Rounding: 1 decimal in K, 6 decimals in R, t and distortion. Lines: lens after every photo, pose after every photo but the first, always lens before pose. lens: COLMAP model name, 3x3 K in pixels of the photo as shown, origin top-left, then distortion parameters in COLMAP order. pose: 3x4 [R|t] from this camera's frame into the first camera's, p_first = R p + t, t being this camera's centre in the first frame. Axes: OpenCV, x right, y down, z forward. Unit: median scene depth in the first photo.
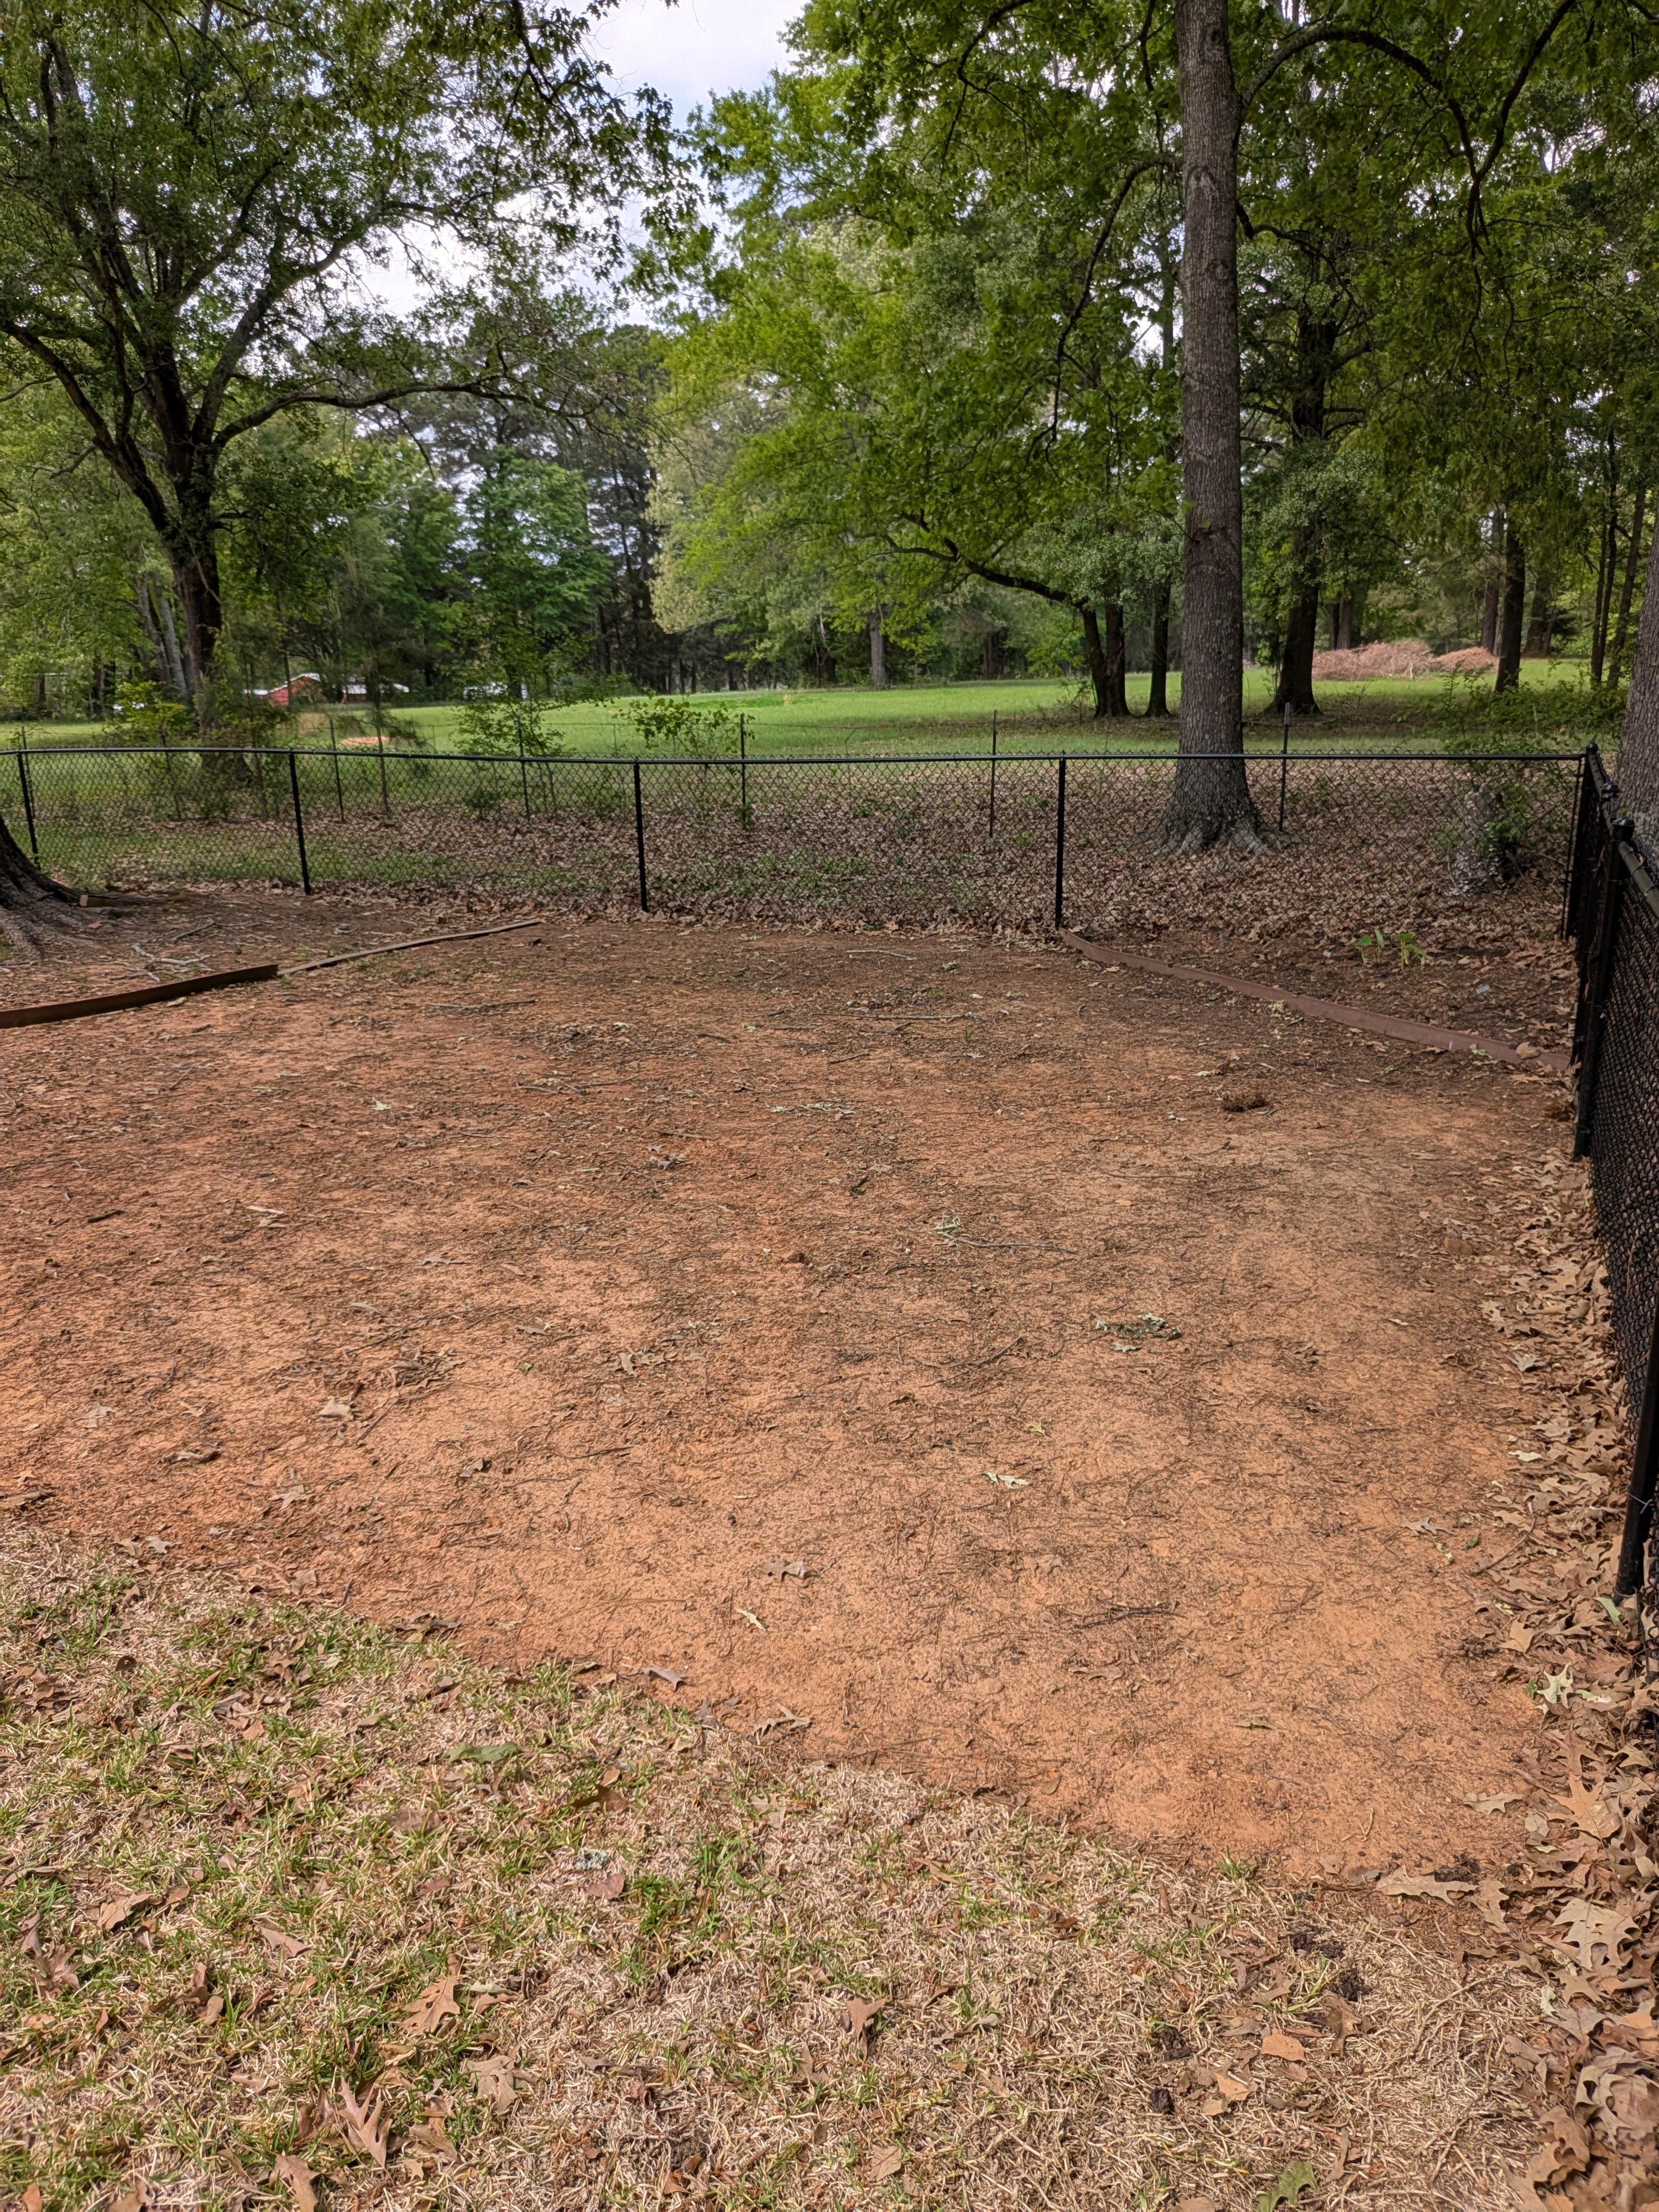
lens RADIAL K [[1599.6, 0, 837.5], [0, 1599.6, 1116.6], [0, 0, 1]] dist [0.064893, -0.110529]
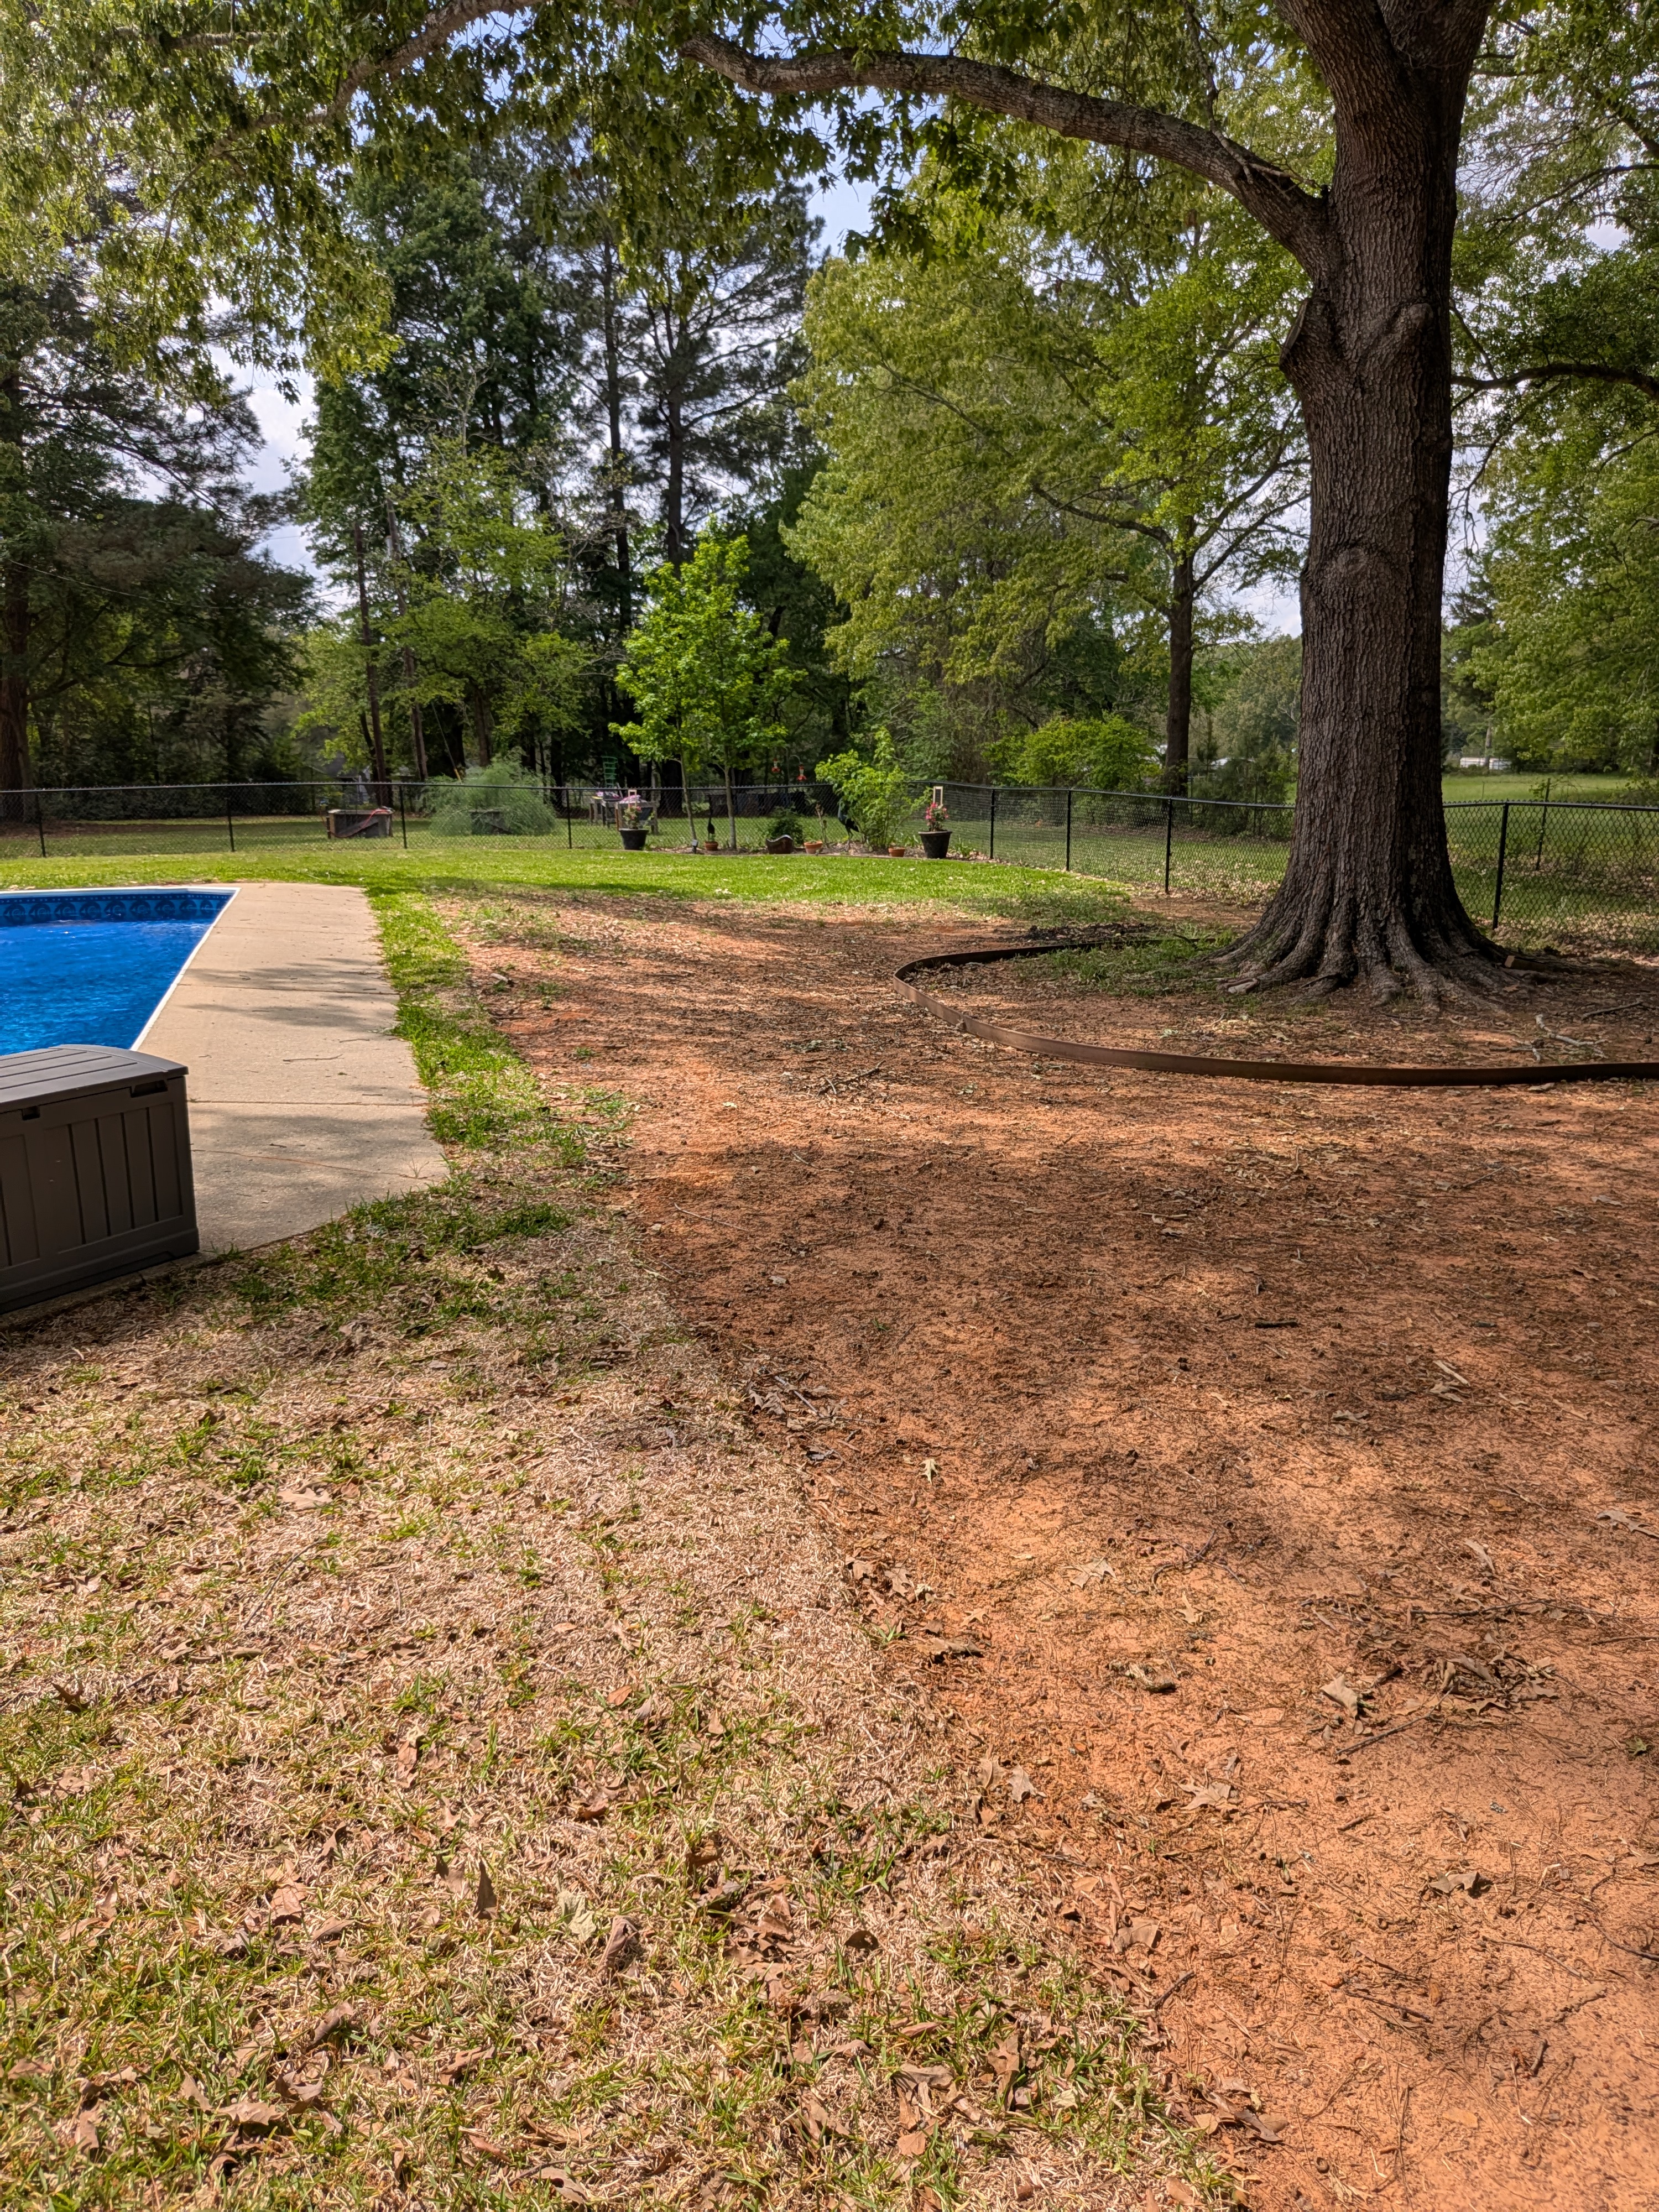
lens RADIAL K [[1567.8, 0, 838.5], [0, 1567.8, 1150.6], [0, 0, 1]] dist [0.040634, -0.078251]
pose [[0.625899, 0.213522, -0.750106, 0.031362], [-0.218350, 0.971304, 0.094293, -0.062672], [0.748715, 0.104768, 0.654561, 0.232538]]
